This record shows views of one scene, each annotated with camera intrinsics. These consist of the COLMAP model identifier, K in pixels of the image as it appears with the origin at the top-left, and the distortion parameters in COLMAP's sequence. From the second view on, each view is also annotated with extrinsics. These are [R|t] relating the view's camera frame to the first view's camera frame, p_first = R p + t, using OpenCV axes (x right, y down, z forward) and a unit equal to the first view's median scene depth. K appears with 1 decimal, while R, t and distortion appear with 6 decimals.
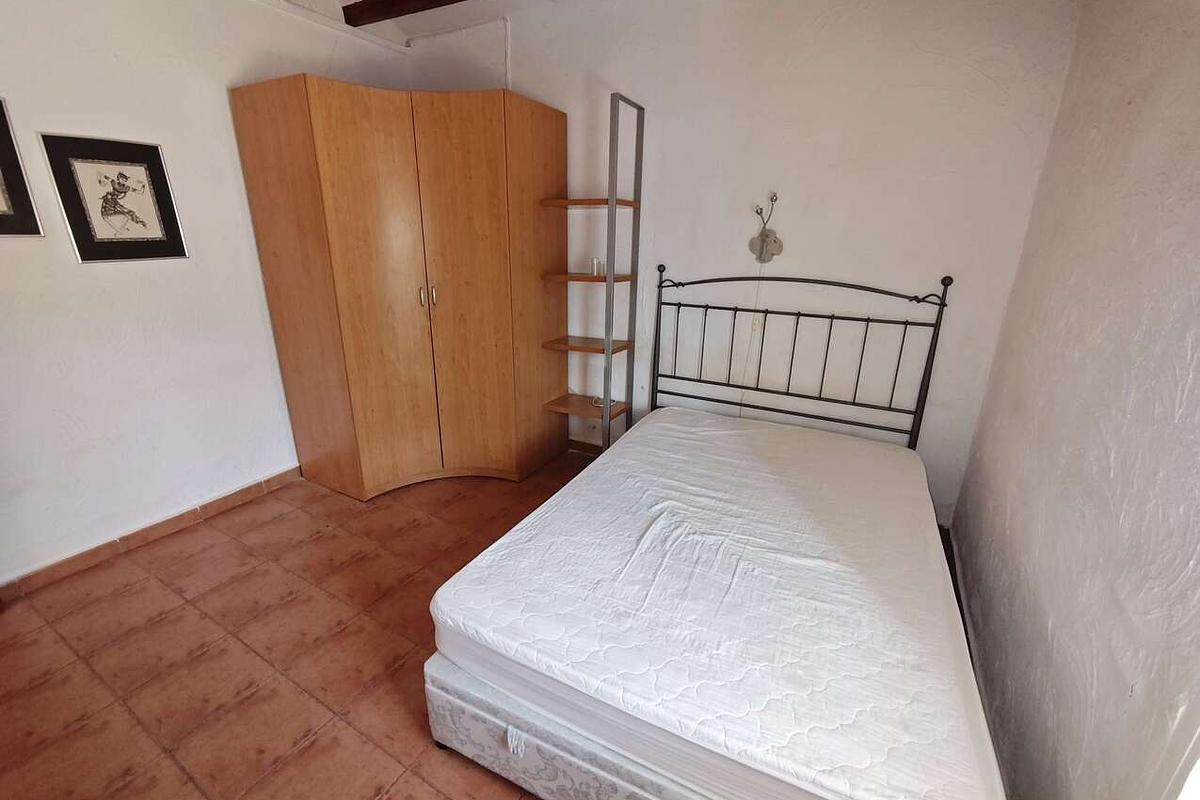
lens RADIAL K [[495.0, 0, 595.0], [0, 495.0, 398.3], [0, 0, 1]] dist [-0.015214, 0.004818]
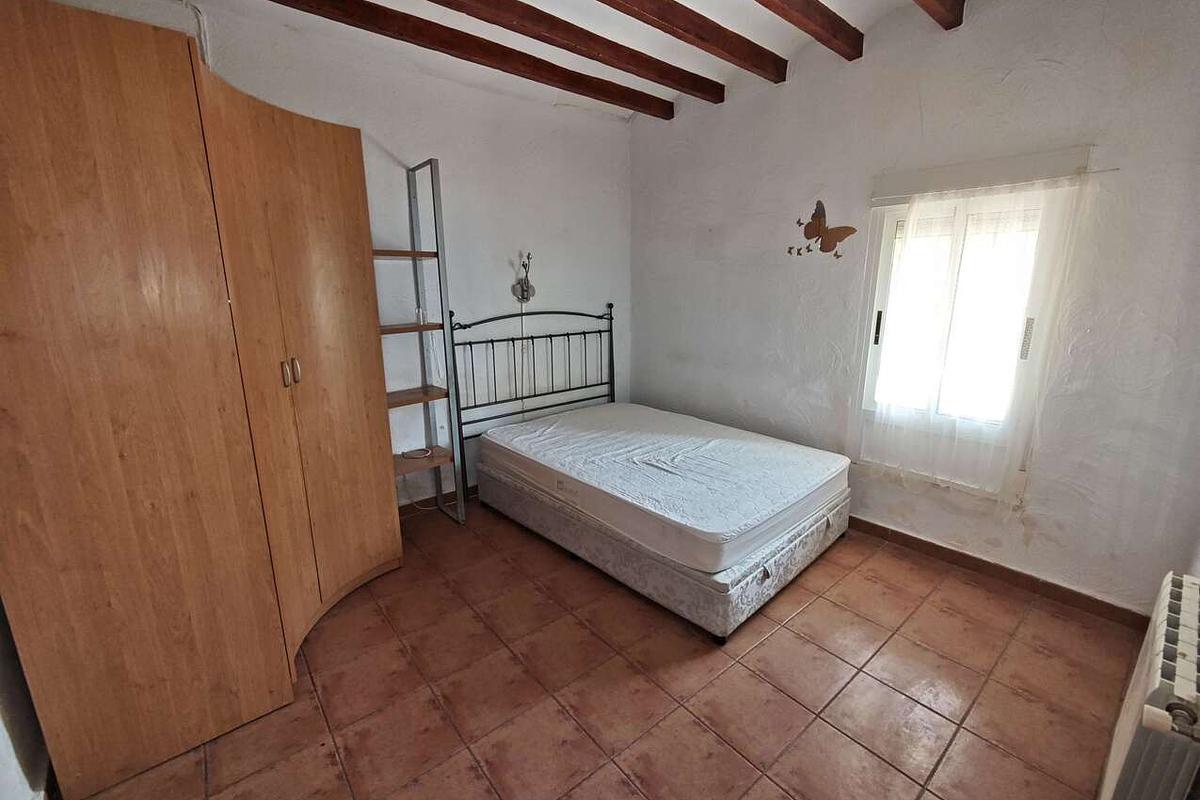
lens RADIAL K [[495.0, 0, 593.2], [0, 495.0, 399.3], [0, 0, 1]] dist [-0.015214, 0.004818]
pose [[0.360841, -0.228419, 0.904223, -0.864783], [0.302571, 0.945773, 0.118171, -0.124546], [-0.882182, 0.230950, 0.410386, 0.328985]]
